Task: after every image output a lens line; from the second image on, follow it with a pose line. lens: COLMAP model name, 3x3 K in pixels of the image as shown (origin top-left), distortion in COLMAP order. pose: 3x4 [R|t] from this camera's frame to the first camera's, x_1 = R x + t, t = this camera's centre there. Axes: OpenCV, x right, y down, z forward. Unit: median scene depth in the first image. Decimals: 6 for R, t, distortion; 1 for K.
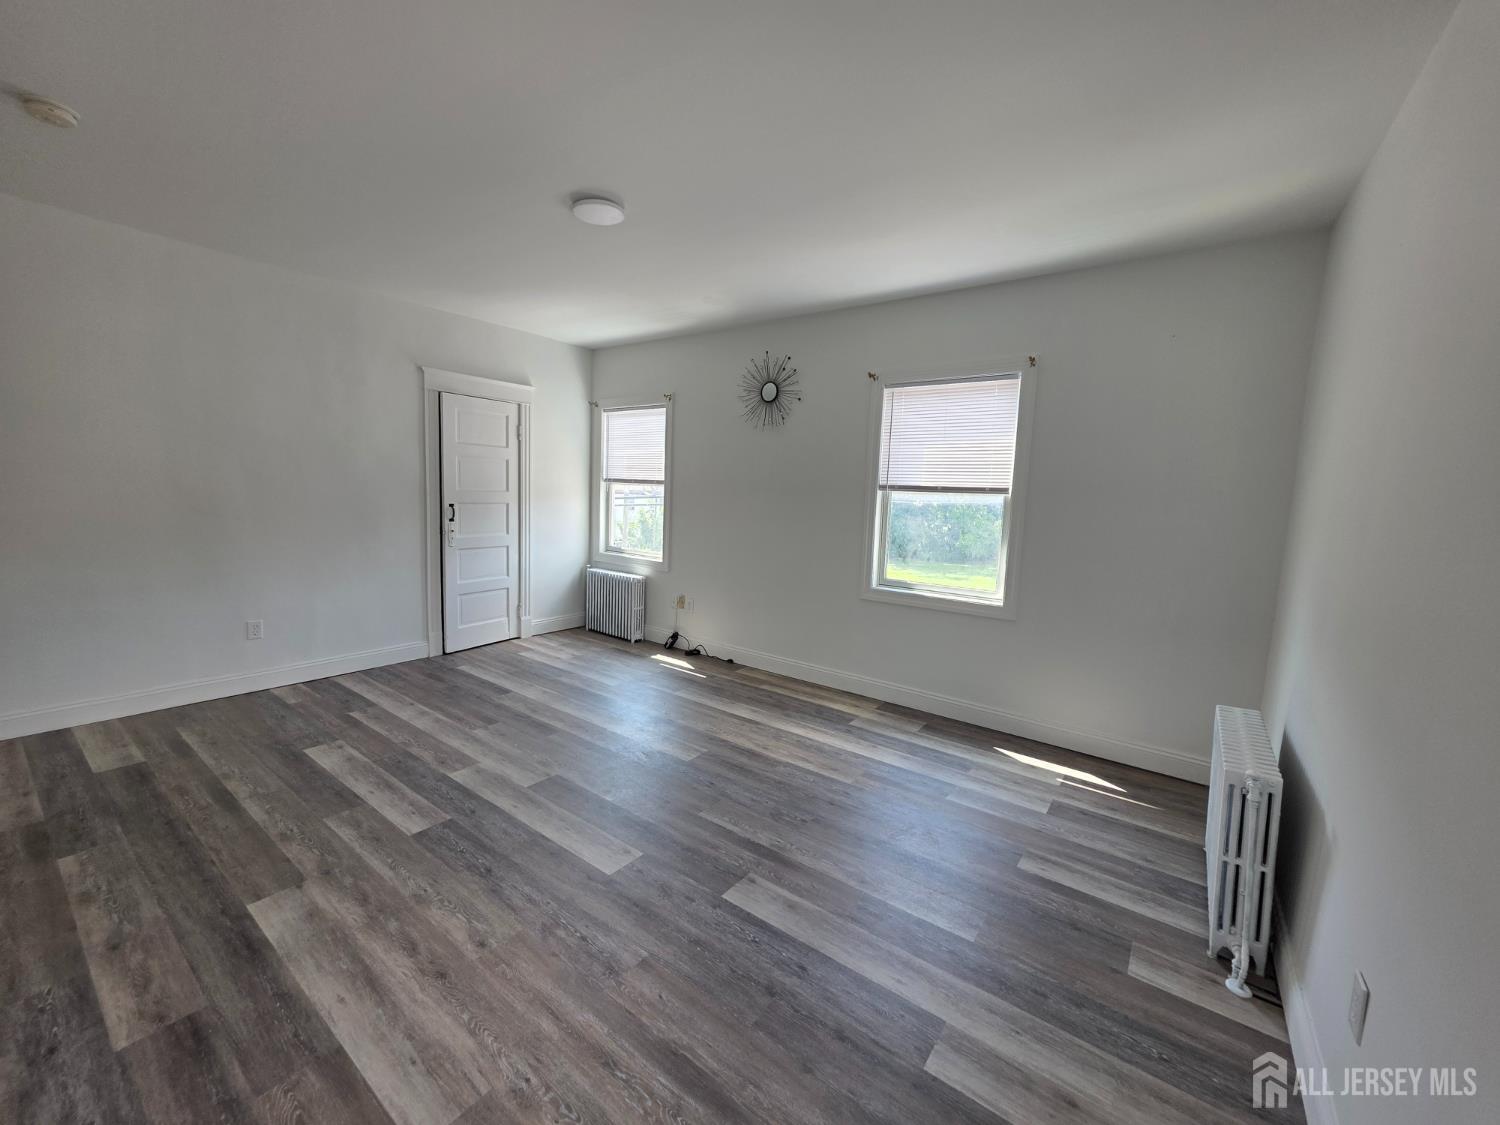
lens RADIAL K [[596.9, 0, 745.6], [0, 596.9, 563.9], [0, 0, 1]] dist [-0.000098, 0.000197]
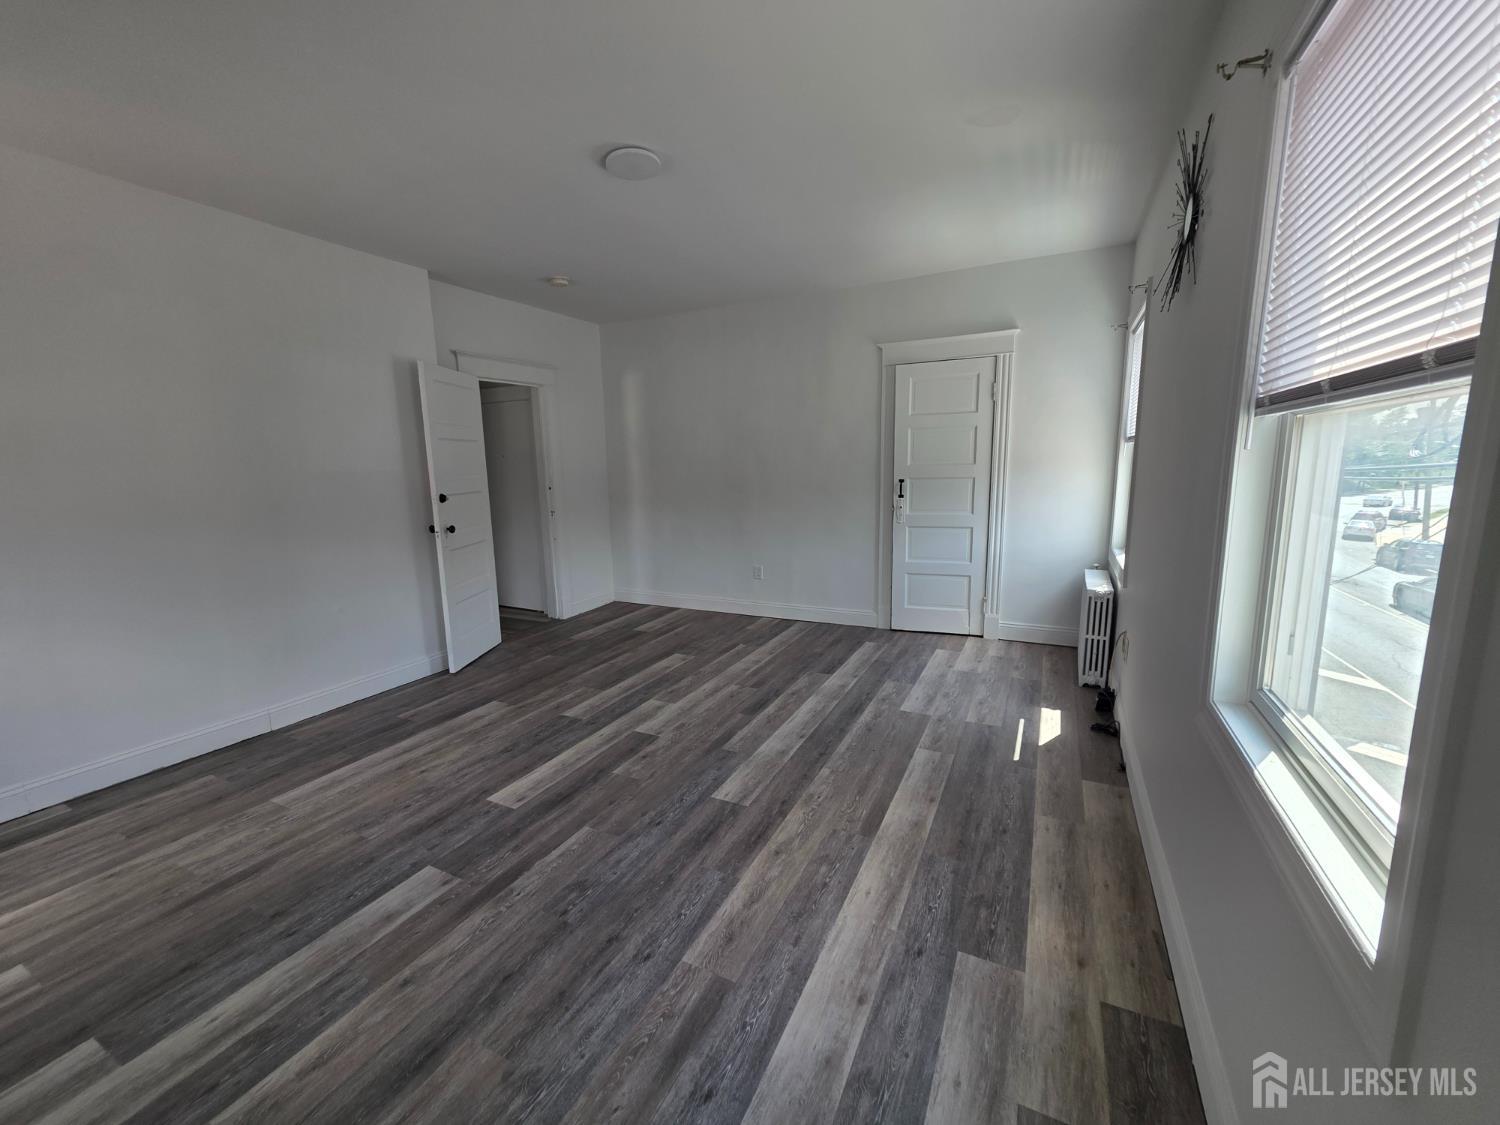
lens RADIAL K [[601.5, 0, 750.0], [0, 601.5, 562.5], [0, 0, 1]] dist [0.000812, 0.000342]
pose [[0.177235, 0.121129, -0.976686, 0.541959], [-0.090215, 0.990218, 0.106436, -0.059471], [0.980025, 0.069247, 0.186429, 0.716610]]
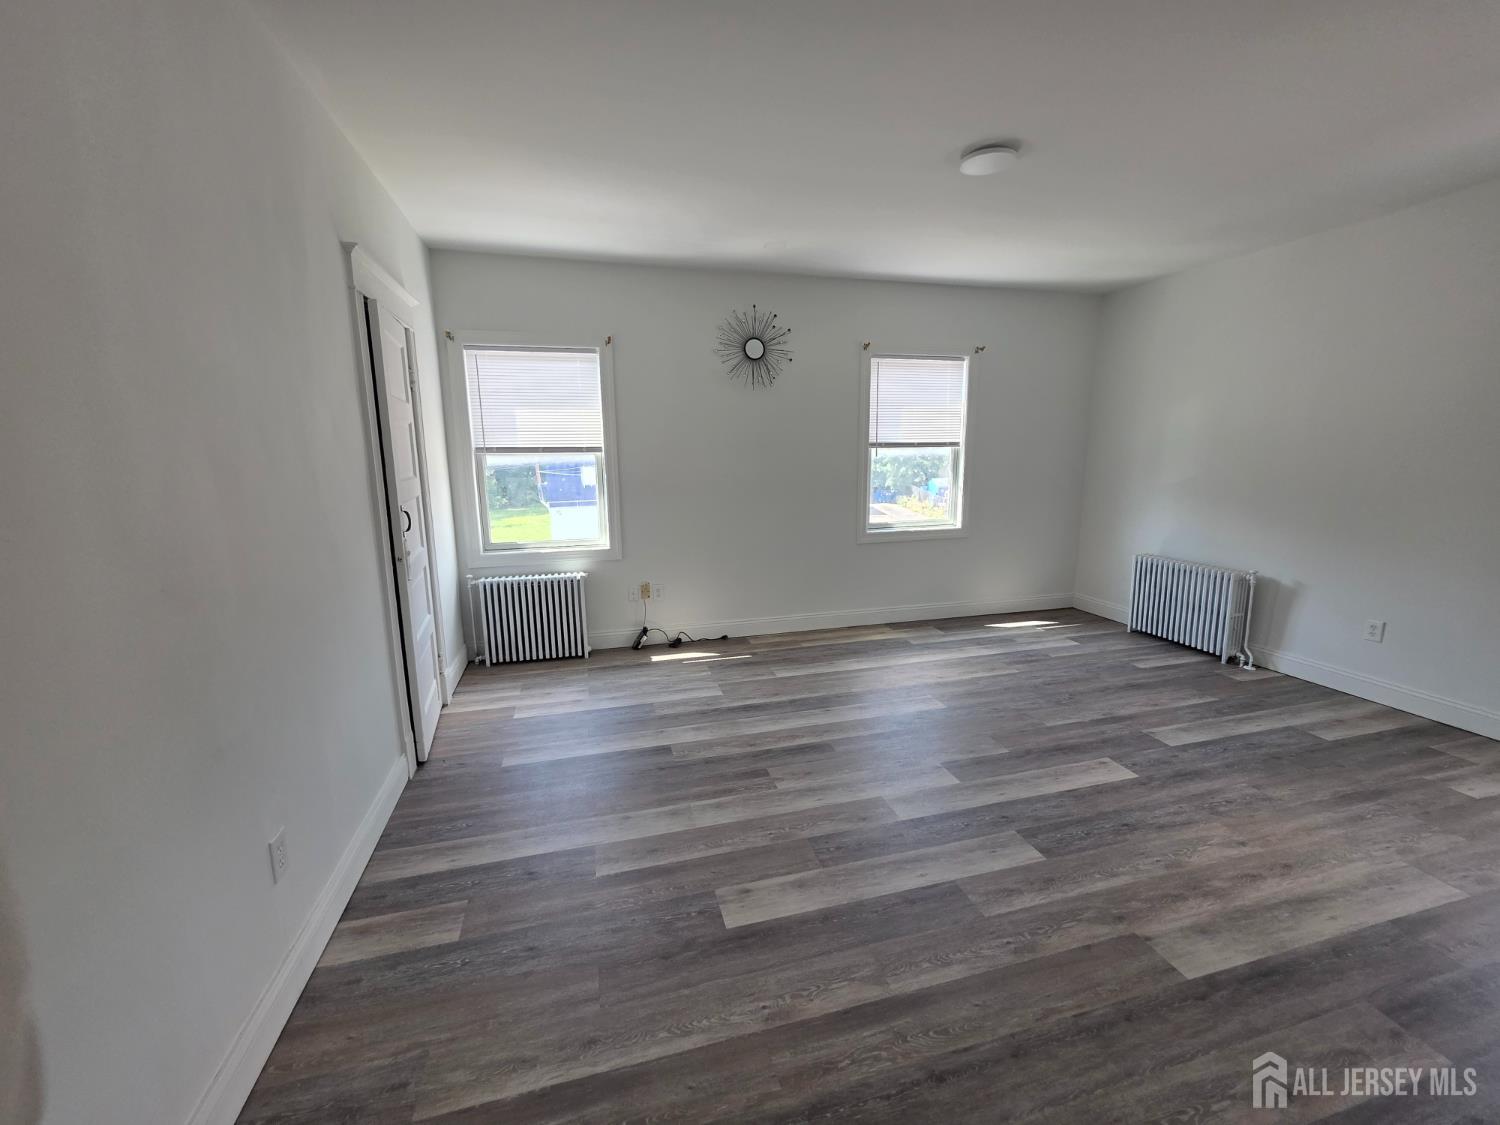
lens RADIAL K [[596.9, 0, 745.6], [0, 596.9, 563.9], [0, 0, 1]] dist [-0.000098, 0.000197]
pose [[0.617725, -0.192209, 0.762543, -0.899636], [0.128869, 0.981303, 0.142955, -0.104552], [-0.775763, 0.009961, 0.630946, 0.486279]]
